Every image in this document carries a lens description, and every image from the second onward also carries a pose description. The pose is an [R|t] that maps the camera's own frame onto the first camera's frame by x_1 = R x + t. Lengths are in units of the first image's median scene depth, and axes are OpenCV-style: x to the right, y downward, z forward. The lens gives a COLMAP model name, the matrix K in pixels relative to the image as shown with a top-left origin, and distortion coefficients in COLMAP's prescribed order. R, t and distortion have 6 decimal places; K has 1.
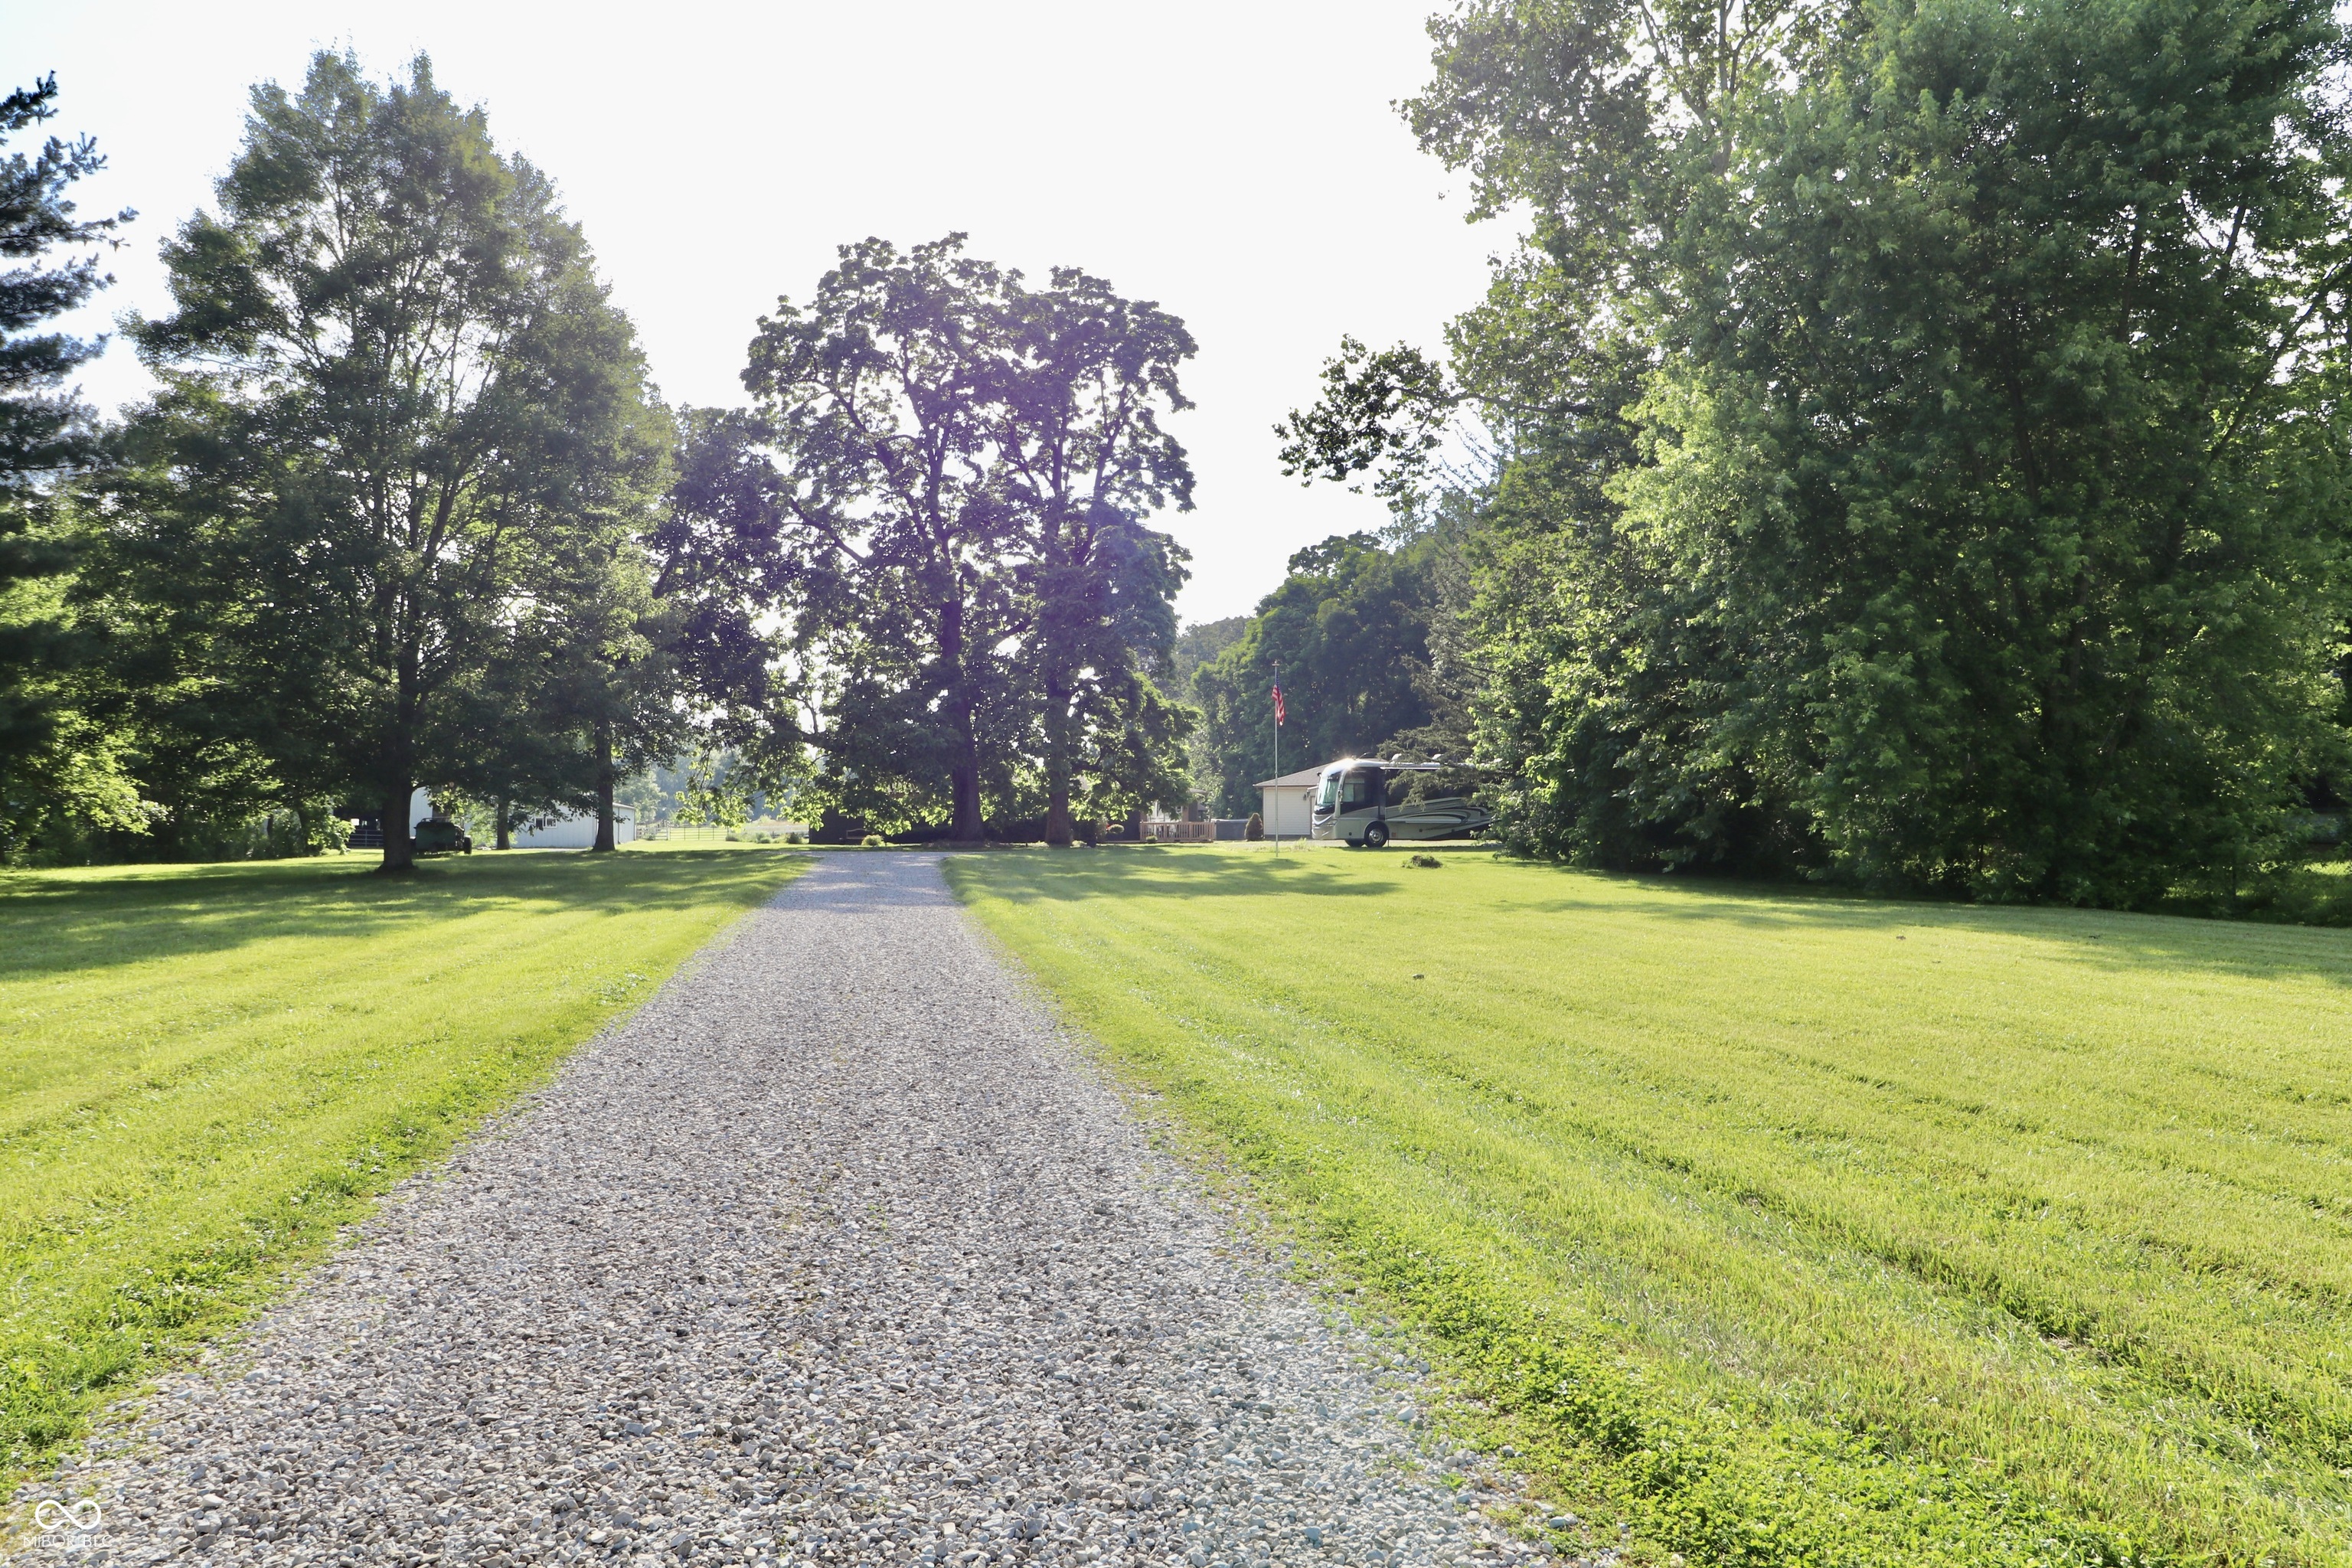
lens RADIAL K [[1638.2, 0, 1176.0], [0, 1638.2, 784.0], [0, 0, 1]] dist [0.000249, -0.000013]
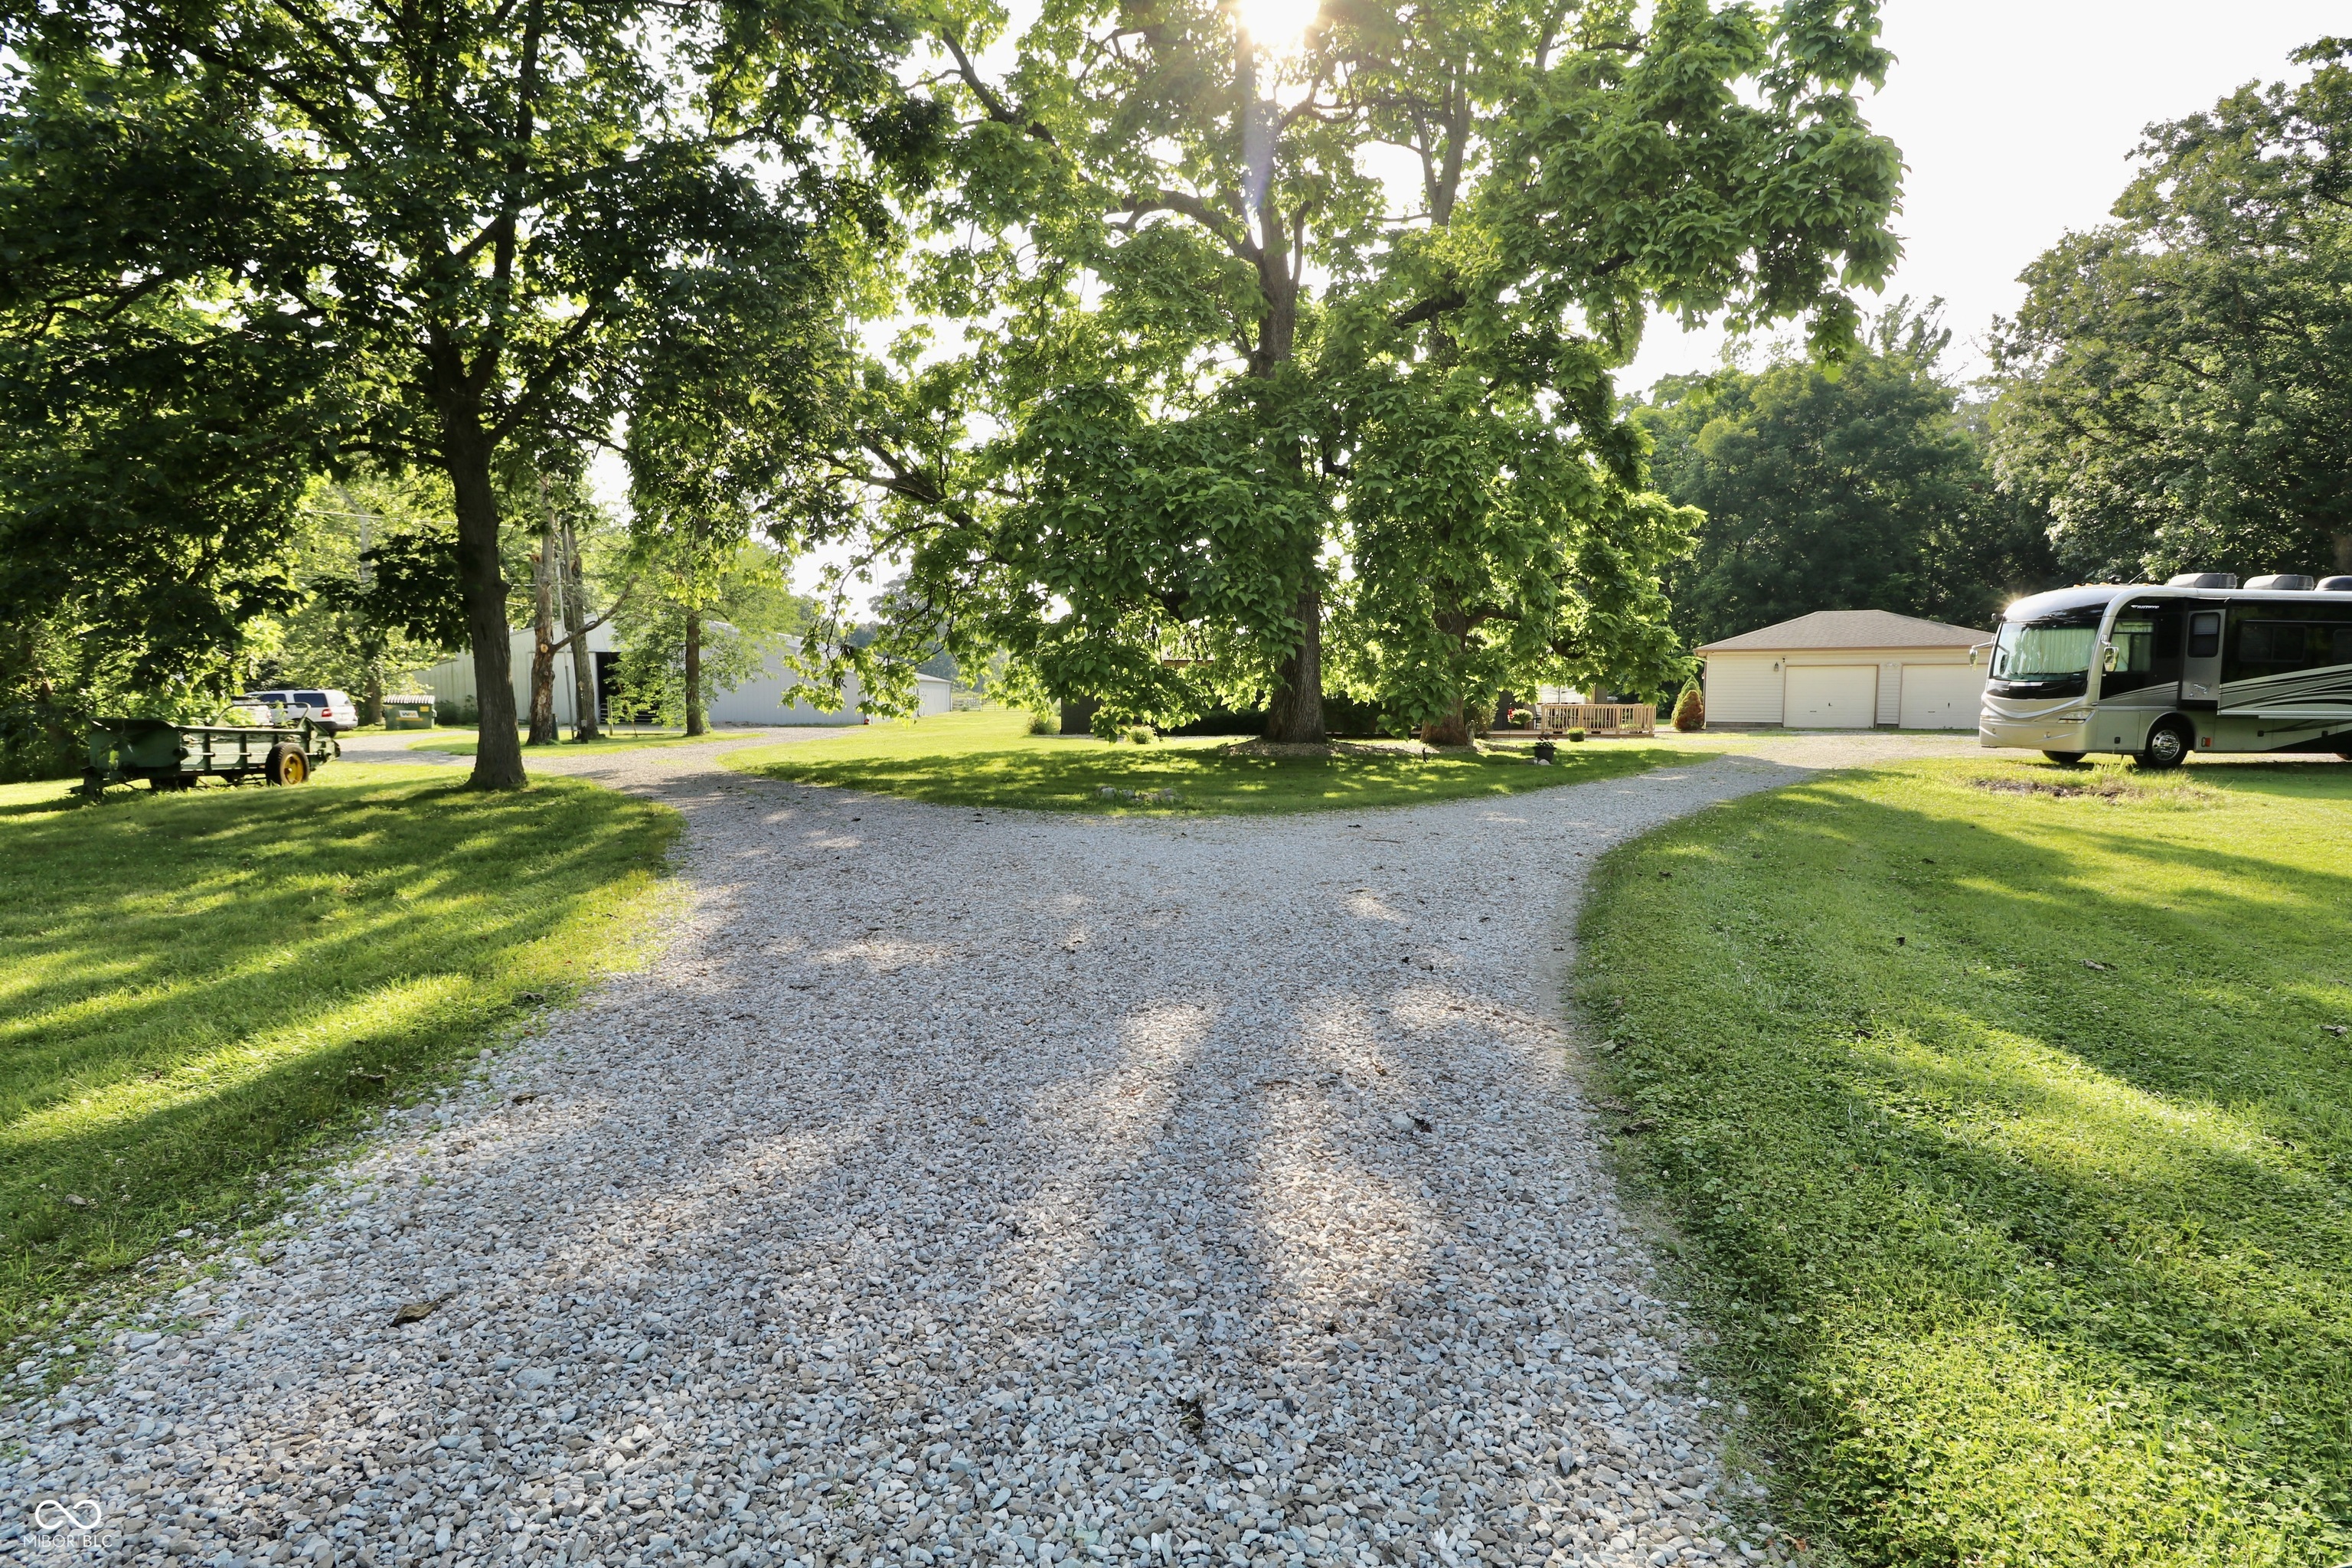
lens RADIAL K [[1030.5, 0, 1176.0], [0, 1030.5, 784.0], [0, 0, 1]] dist [-0.000288, -0.000100]
pose [[0.984172, 0.015021, -0.176576, -0.110675], [0.005231, 0.993505, 0.113670, 0.007663], [0.177137, -0.112794, 0.977701, 0.649935]]
